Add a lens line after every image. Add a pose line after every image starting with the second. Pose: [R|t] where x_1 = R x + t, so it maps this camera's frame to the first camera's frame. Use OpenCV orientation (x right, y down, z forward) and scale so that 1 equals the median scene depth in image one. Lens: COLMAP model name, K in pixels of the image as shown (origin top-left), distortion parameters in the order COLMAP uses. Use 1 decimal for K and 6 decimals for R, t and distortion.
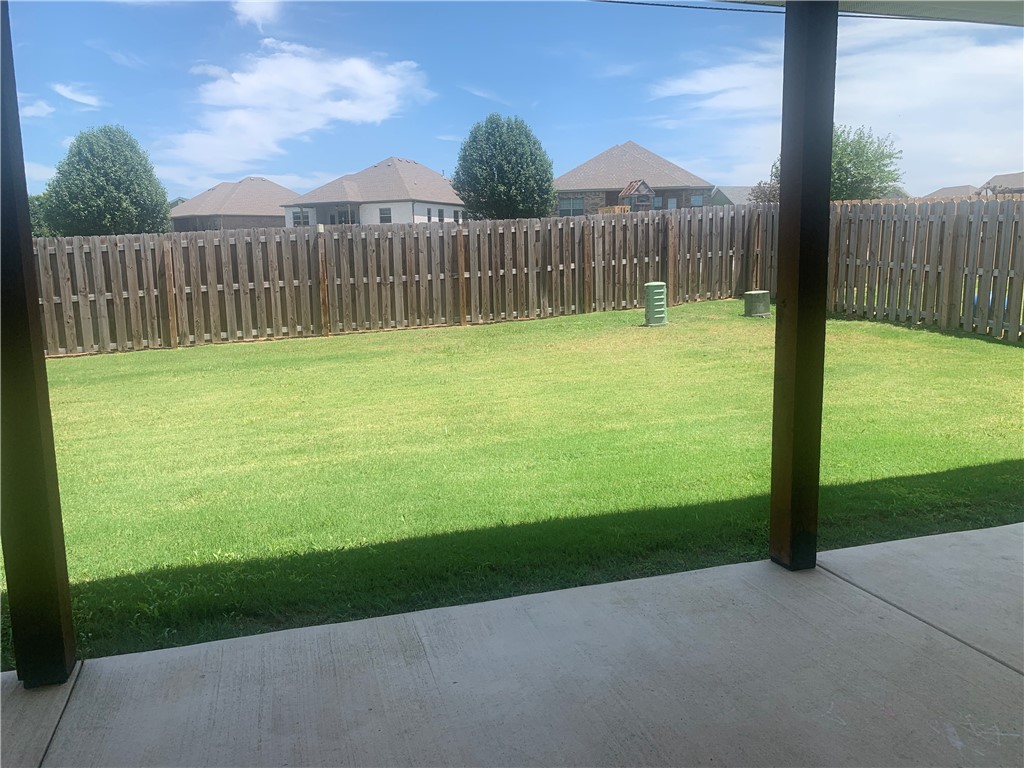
lens RADIAL K [[765.4, 0, 512.0], [0, 765.4, 384.0], [0, 0, 1]] dist [-0.003368, -0.001917]
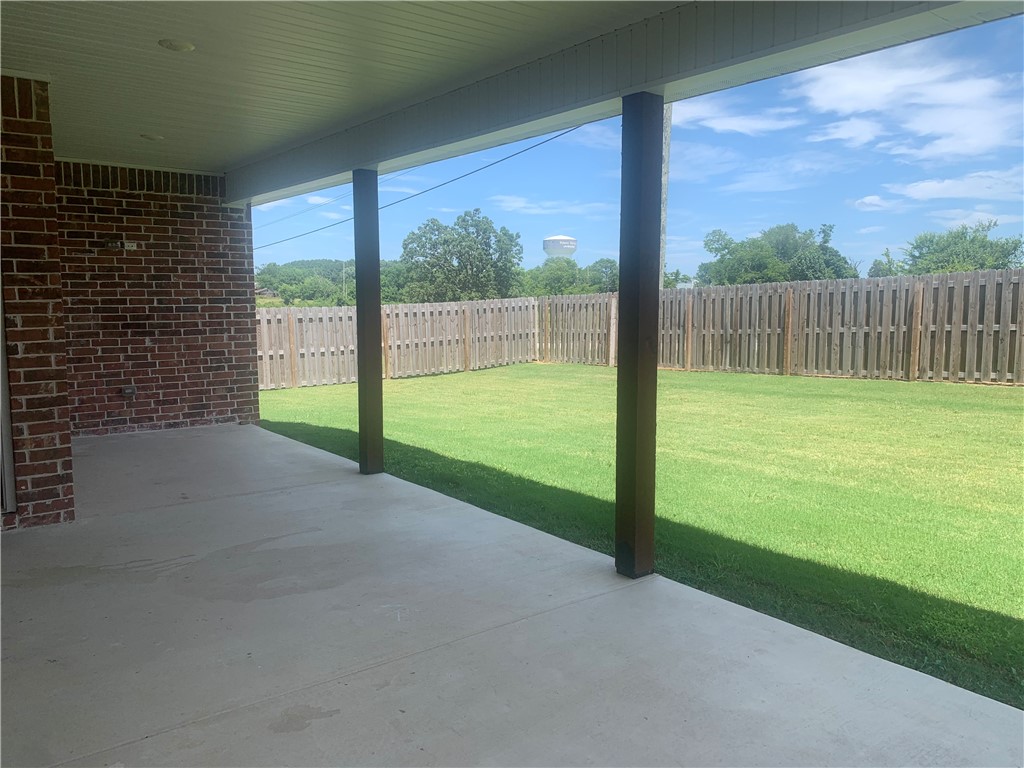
lens RADIAL K [[790.6, 0, 512.0], [0, 790.6, 384.0], [0, 0, 1]] dist [0.000670, -0.004287]
pose [[0.336553, 0.120719, -0.933895, 0.412112], [-0.155297, 0.985284, 0.071396, -0.035660], [0.928771, 0.121003, 0.350347, 0.092675]]
